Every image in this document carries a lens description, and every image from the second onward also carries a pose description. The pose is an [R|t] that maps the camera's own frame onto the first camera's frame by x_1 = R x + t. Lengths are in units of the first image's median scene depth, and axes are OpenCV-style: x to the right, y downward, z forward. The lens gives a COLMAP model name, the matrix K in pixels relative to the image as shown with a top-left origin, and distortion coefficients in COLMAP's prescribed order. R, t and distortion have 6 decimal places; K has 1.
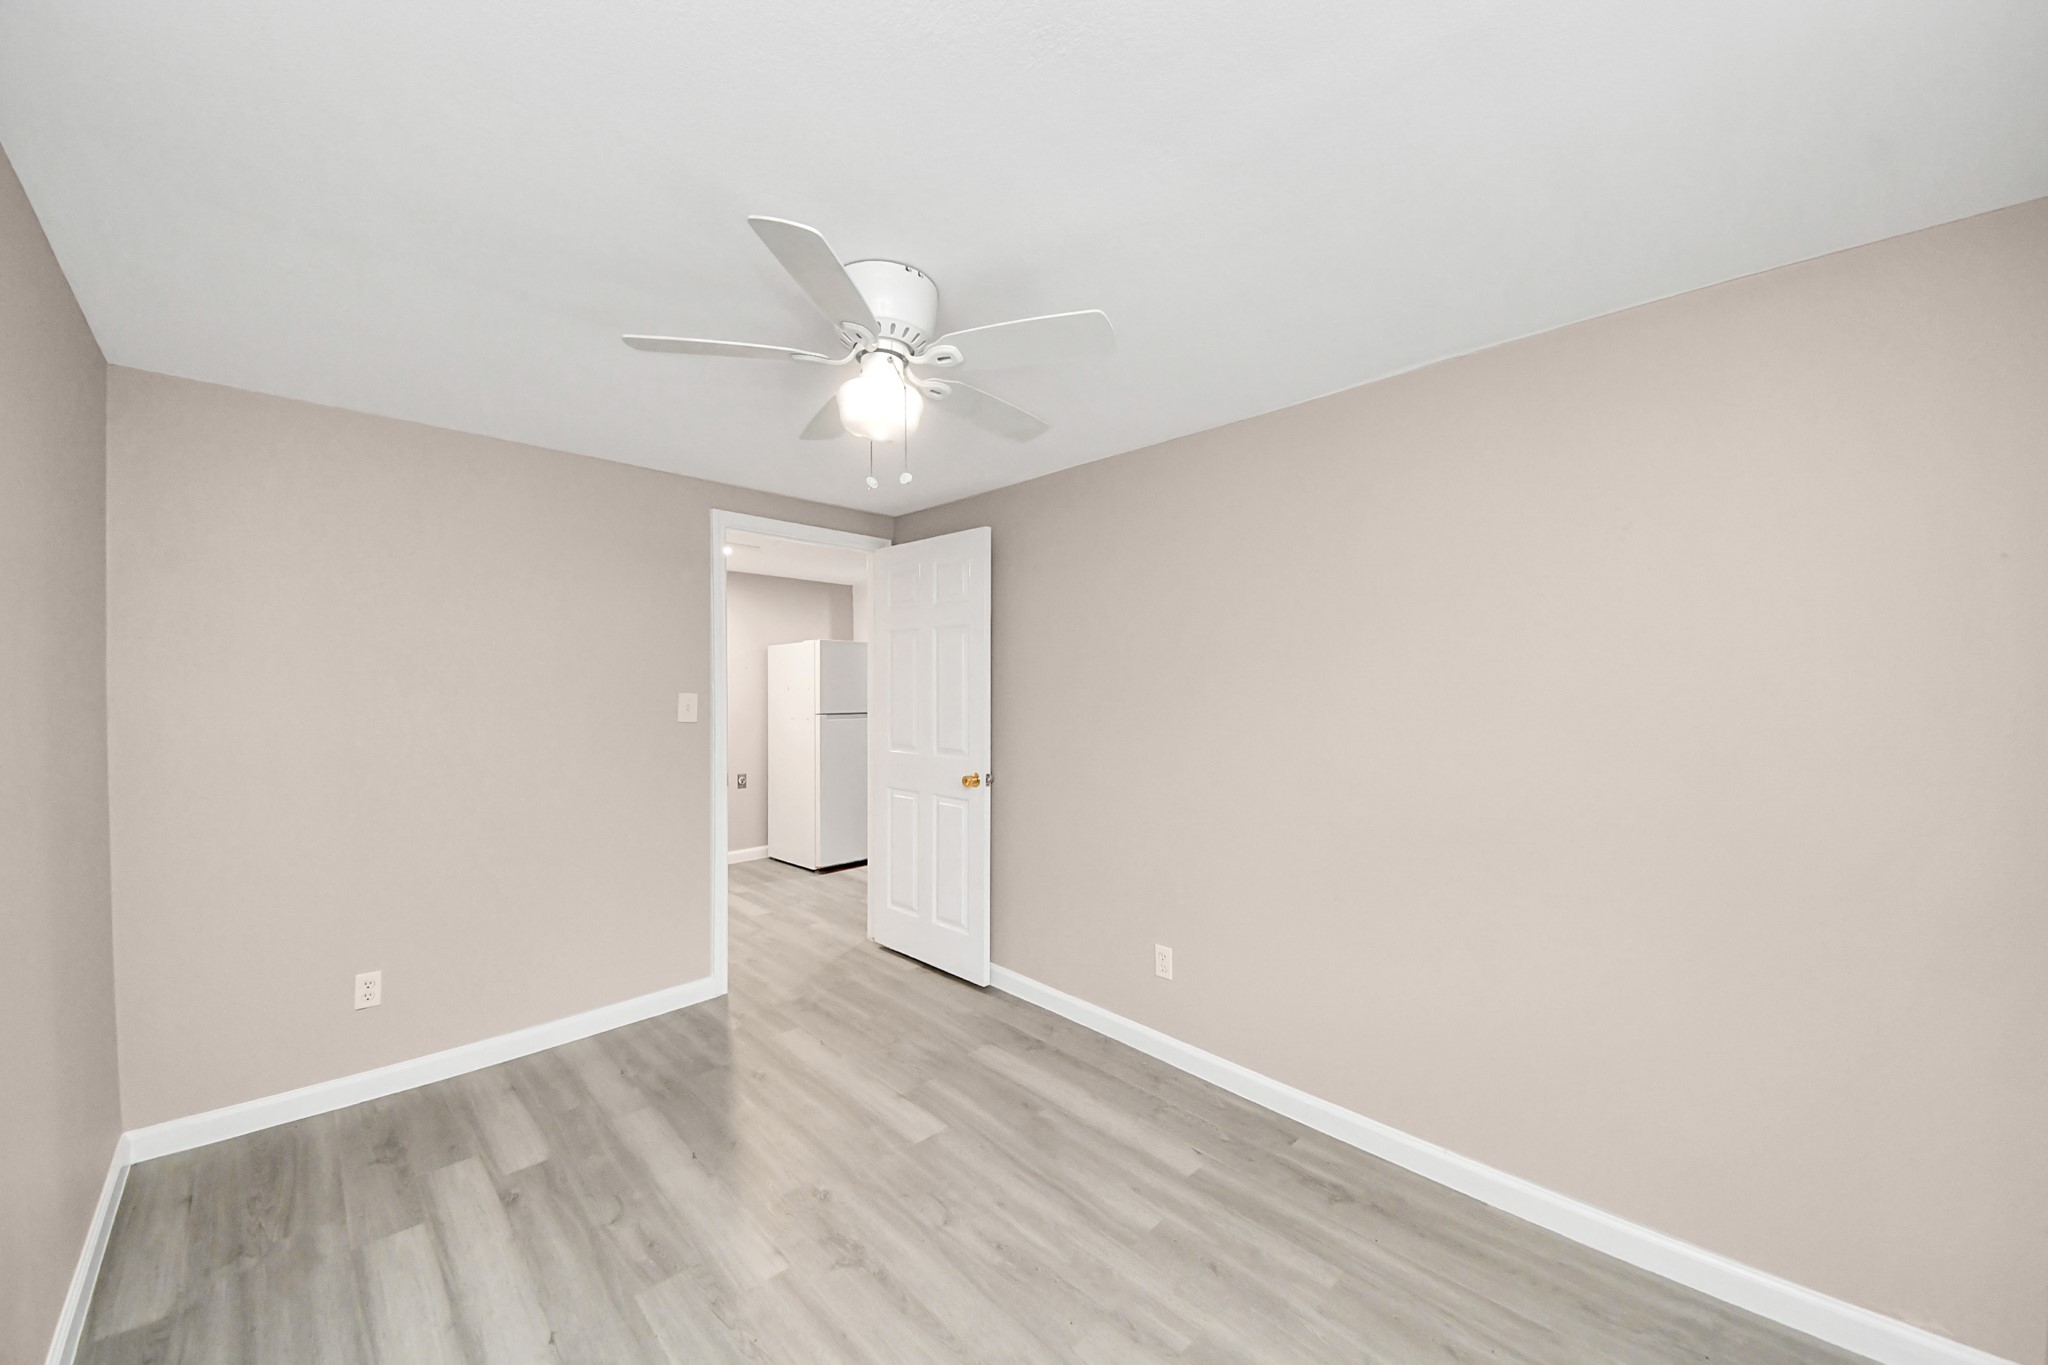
lens RADIAL K [[729.4, 0, 1017.8], [0, 729.4, 695.4], [0, 0, 1]] dist [0.044235, -0.025011]
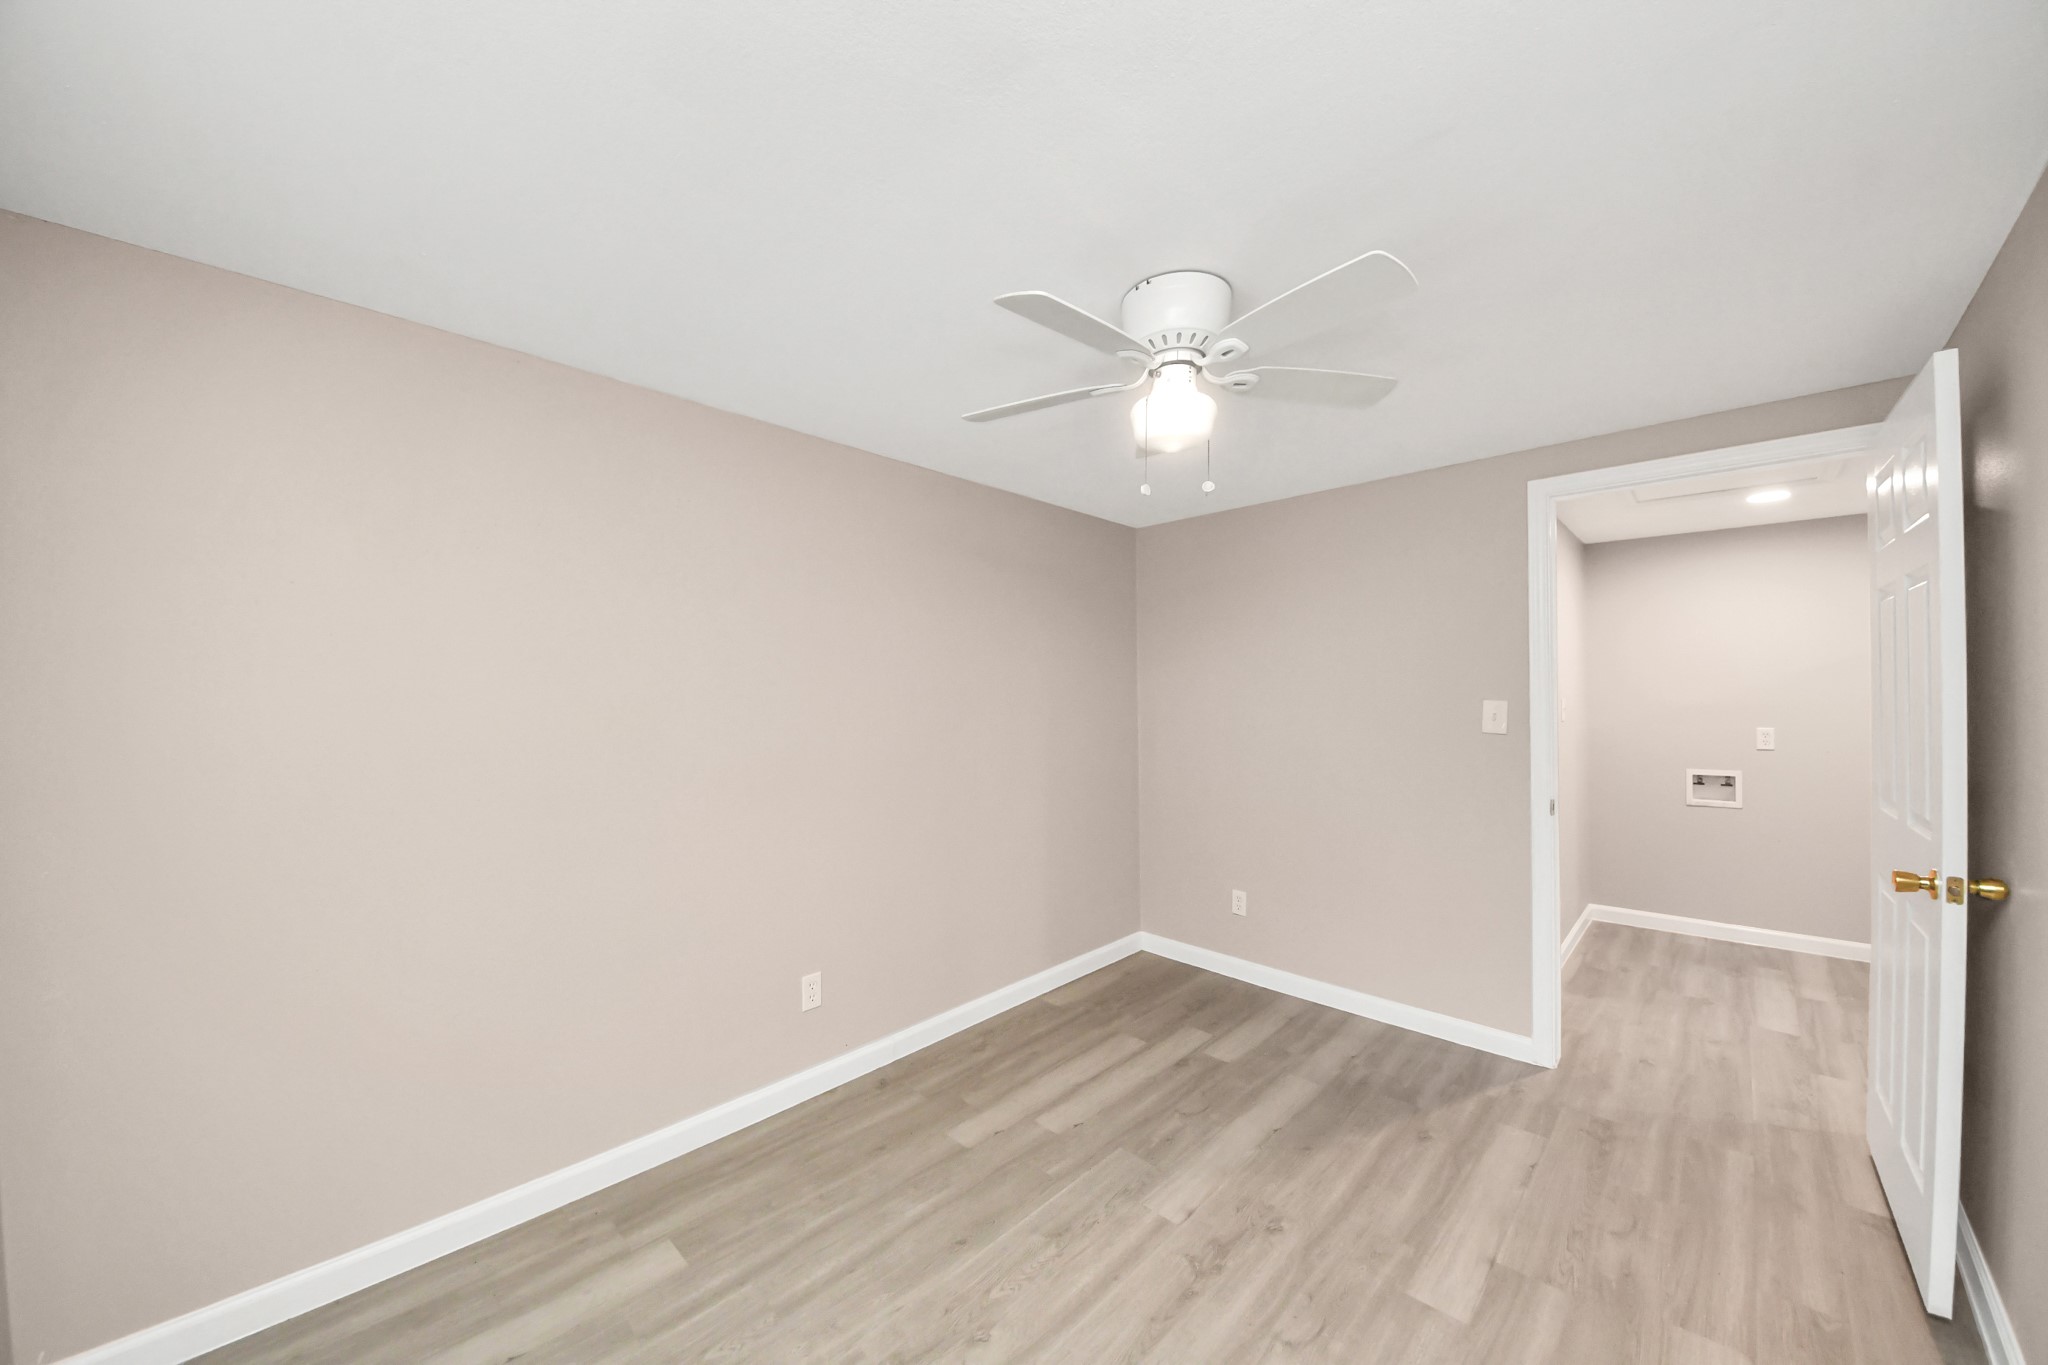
lens RADIAL K [[746.5, 0, 1023.7], [0, 746.5, 688.5], [0, 0, 1]] dist [0.023407, -0.018238]
pose [[0.031263, -0.008160, -0.999478, 0.599418], [-0.008623, 0.999927, -0.008433, -0.006538], [0.999474, 0.008882, 0.031190, 0.550799]]
